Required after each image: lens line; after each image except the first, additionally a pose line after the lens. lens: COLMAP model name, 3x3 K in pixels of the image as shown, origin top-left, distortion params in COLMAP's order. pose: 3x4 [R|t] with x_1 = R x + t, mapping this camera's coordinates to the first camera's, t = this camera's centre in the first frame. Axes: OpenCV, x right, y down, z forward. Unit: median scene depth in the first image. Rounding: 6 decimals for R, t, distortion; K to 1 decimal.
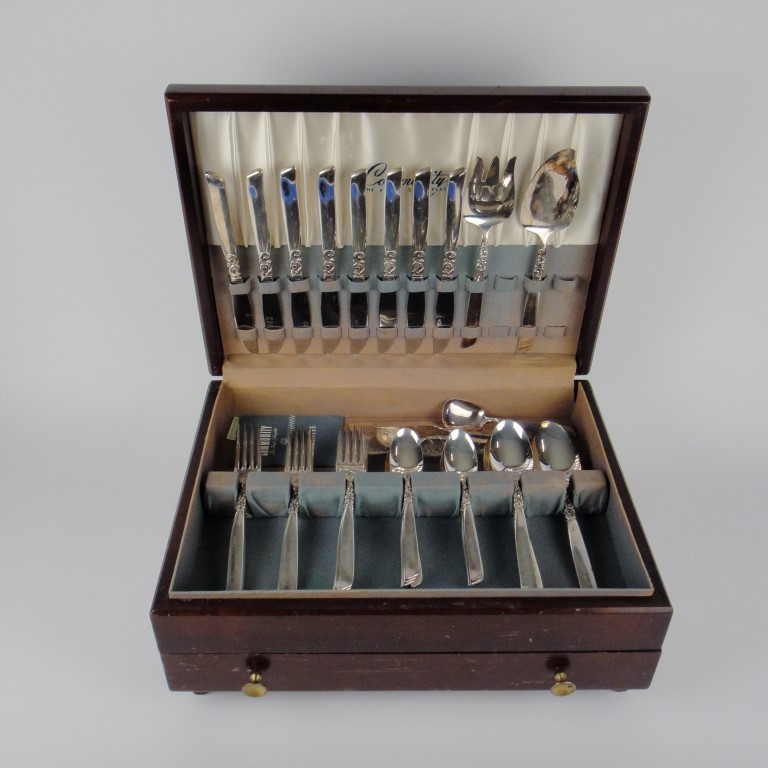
lens RADIAL K [[849.6, 0, 390.7], [0, 849.6, 388.6], [0, 0, 1]] dist [0.043698, 0.000000]
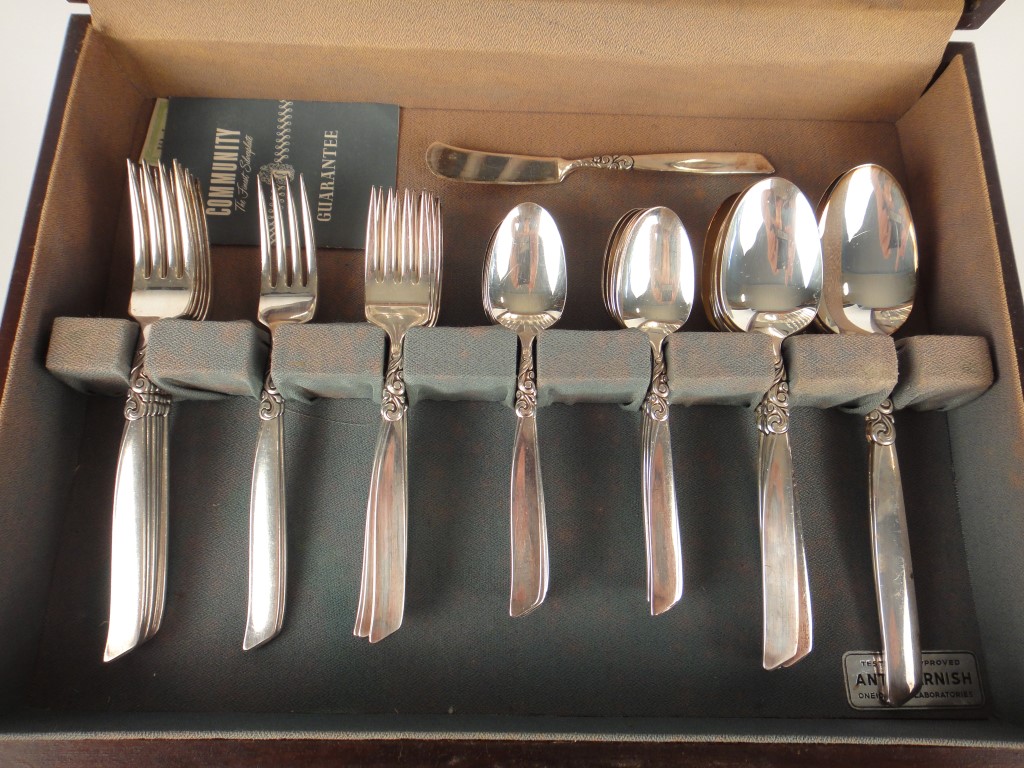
lens RADIAL K [[735.1, 0, 510.1], [0, 735.1, 390.4], [0, 0, 1]] dist [0.009811, 0.009305]
pose [[0.999136, 0.041529, -0.001429, 0.011660], [-0.032289, 0.797550, 0.602389, -0.096094], [0.026156, -0.601822, 0.798202, 0.671353]]
